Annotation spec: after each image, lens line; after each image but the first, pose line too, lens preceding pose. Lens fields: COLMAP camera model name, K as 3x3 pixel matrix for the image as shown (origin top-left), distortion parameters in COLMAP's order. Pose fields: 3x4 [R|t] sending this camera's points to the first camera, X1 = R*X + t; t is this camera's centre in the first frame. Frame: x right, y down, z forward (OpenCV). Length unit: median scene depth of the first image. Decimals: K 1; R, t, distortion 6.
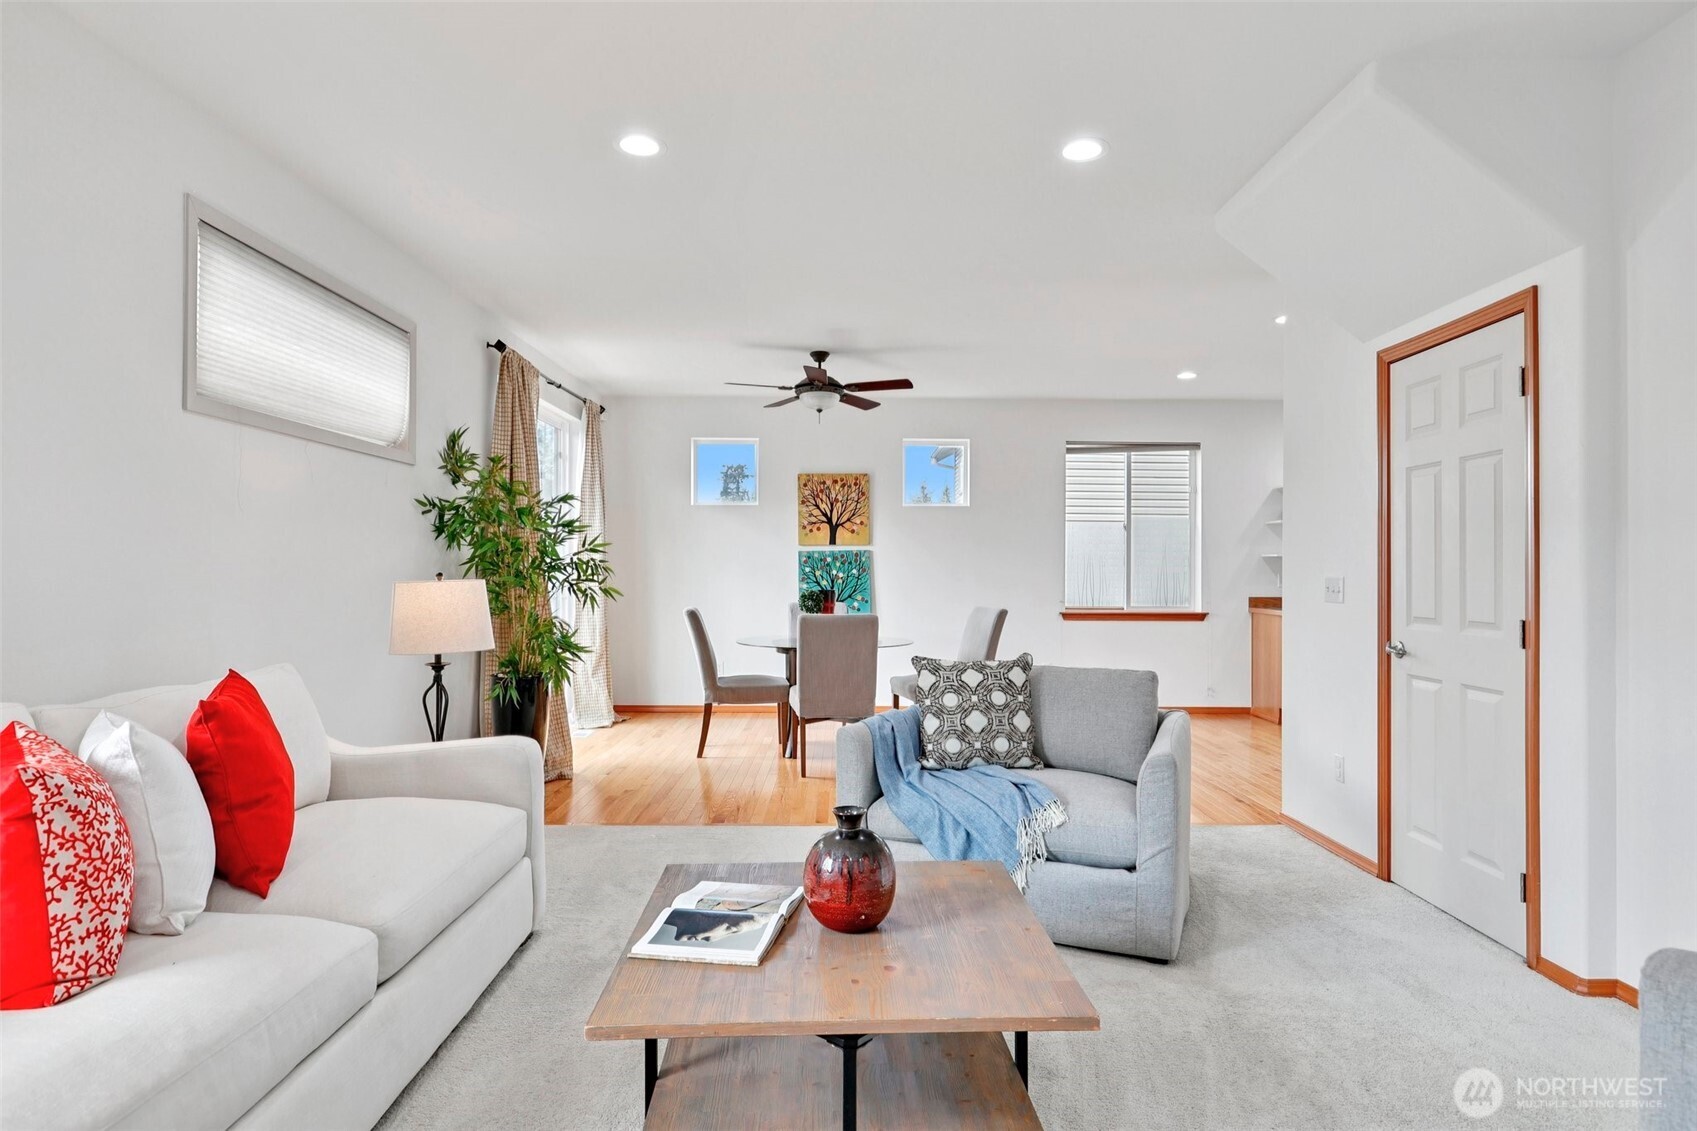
lens RADIAL K [[965.7, 0, 848.5], [0, 965.7, 565.5], [0, 0, 1]] dist [-0.021706, 0.021213]
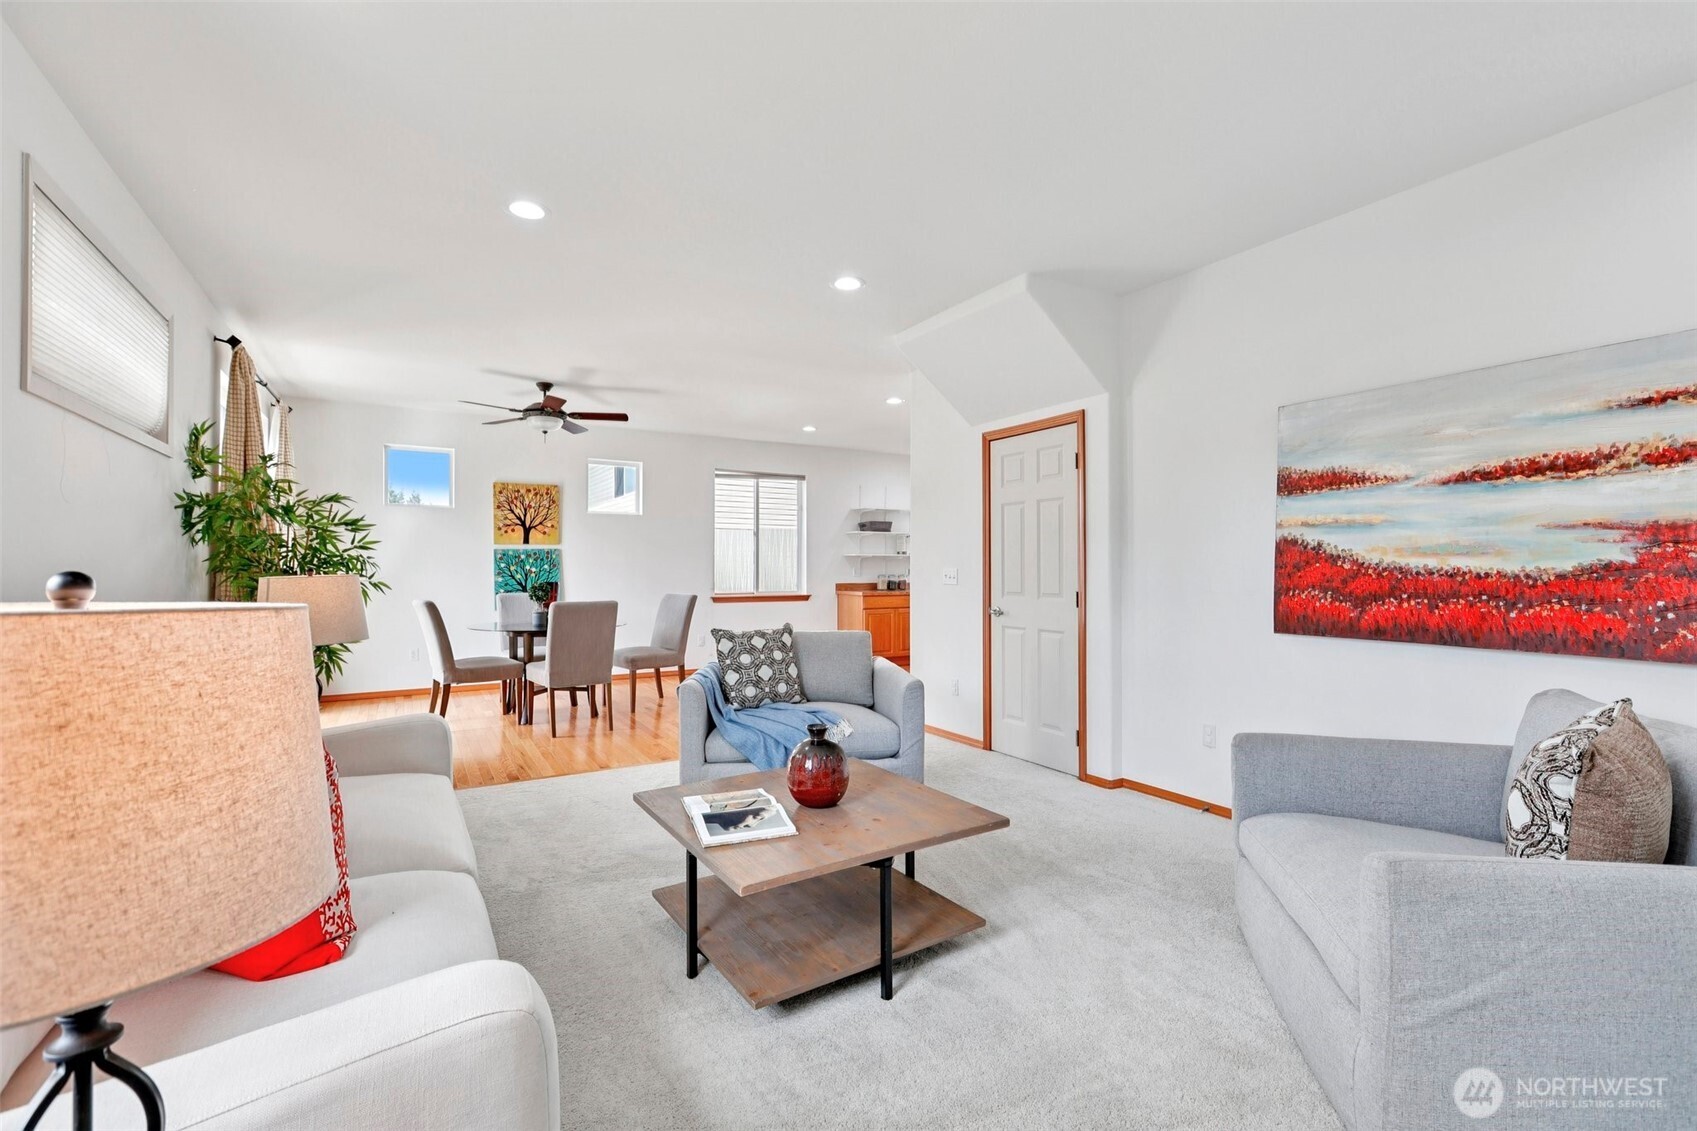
lens RADIAL K [[774.2, 0, 848.5], [0, 774.2, 565.5], [0, 0, 1]] dist [-0.000169, 0.001000]
pose [[0.856599, -0.001899, 0.515978, -0.337581], [-0.000710, 0.999988, 0.004860, -0.000275], [-0.515981, -0.004530, 0.856588, -0.027038]]
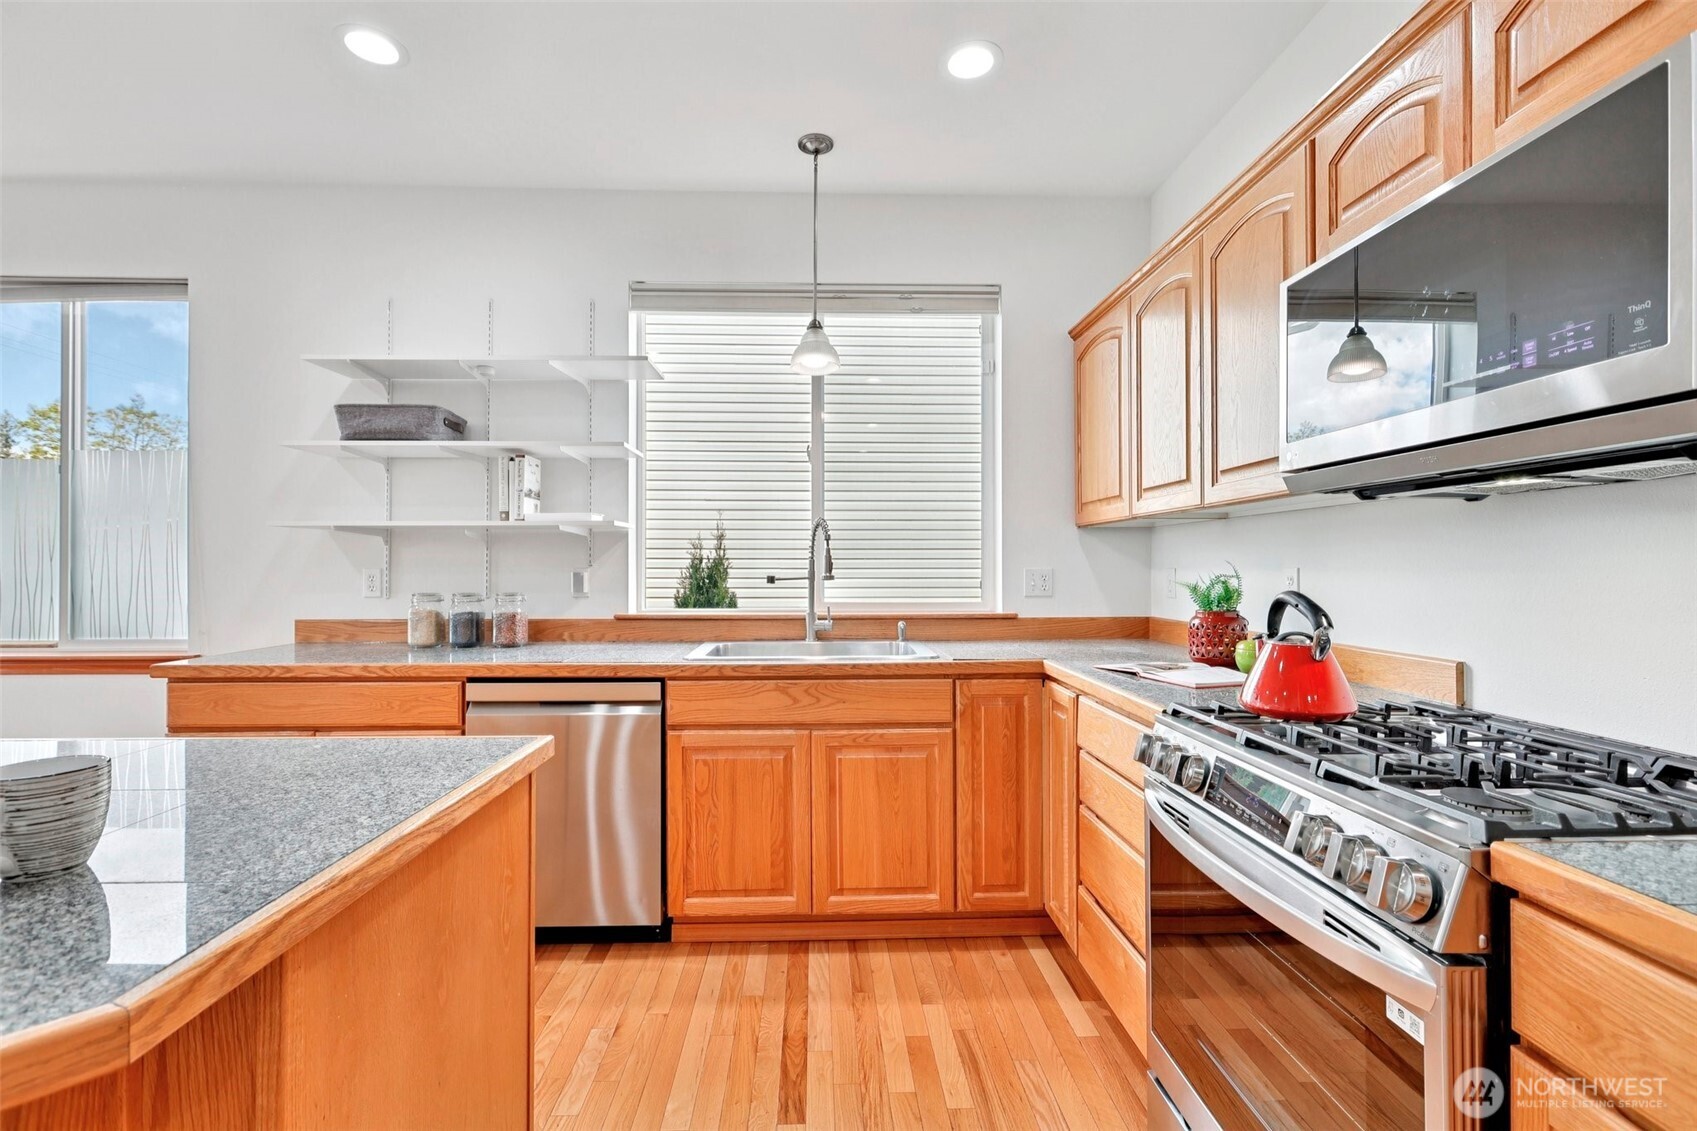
lens RADIAL K [[774.2, 0, 848.5], [0, 774.2, 565.5], [0, 0, 1]] dist [-0.000169, 0.001000]
pose [[0.999279, -0.003272, 0.037818, 1.333865], [0.003042, 0.999977, 0.006121, 0.011676], [-0.037837, -0.006002, 0.999266, 1.266008]]
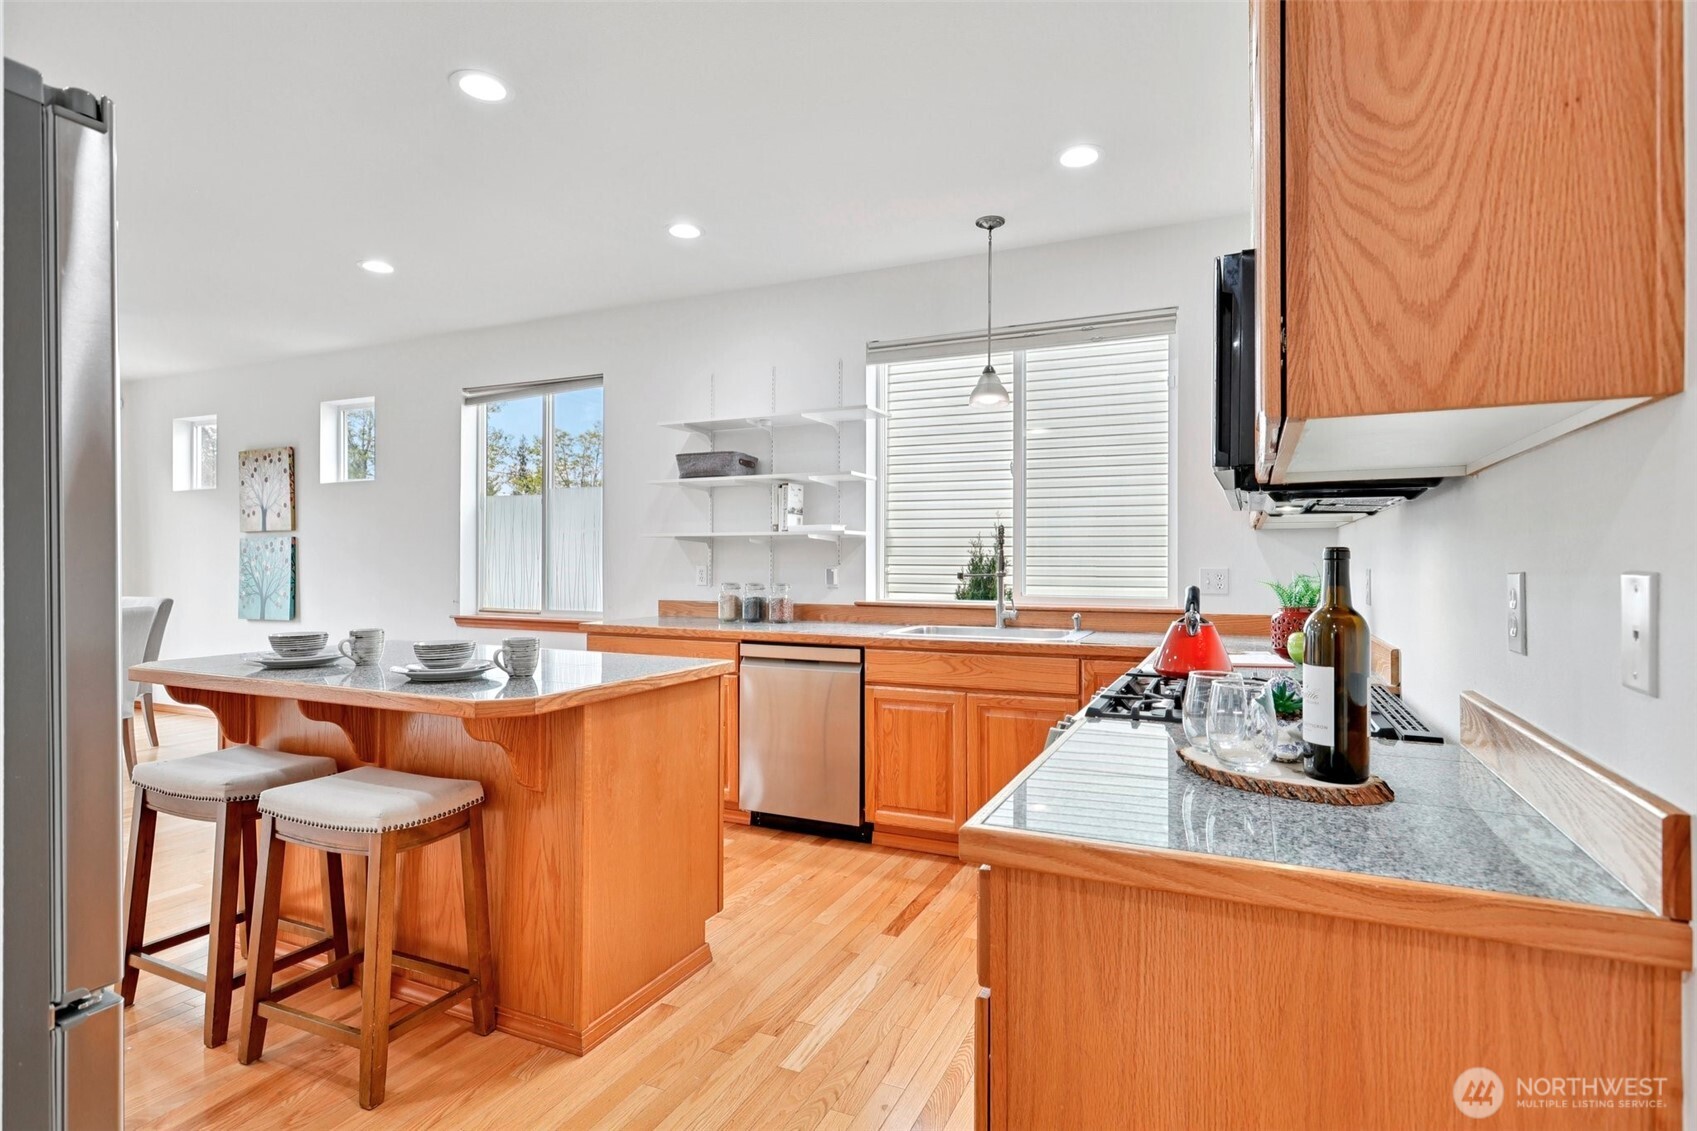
lens RADIAL K [[867.7, 0, 848.5], [0, 867.7, 565.5], [0, 0, 1]] dist [-0.000882, -0.000047]
pose [[0.909205, 0.000896, -0.416347, 1.575678], [0.003518, 0.999945, 0.009836, 0.007214], [0.416333, -0.010408, 0.909153, 1.035776]]
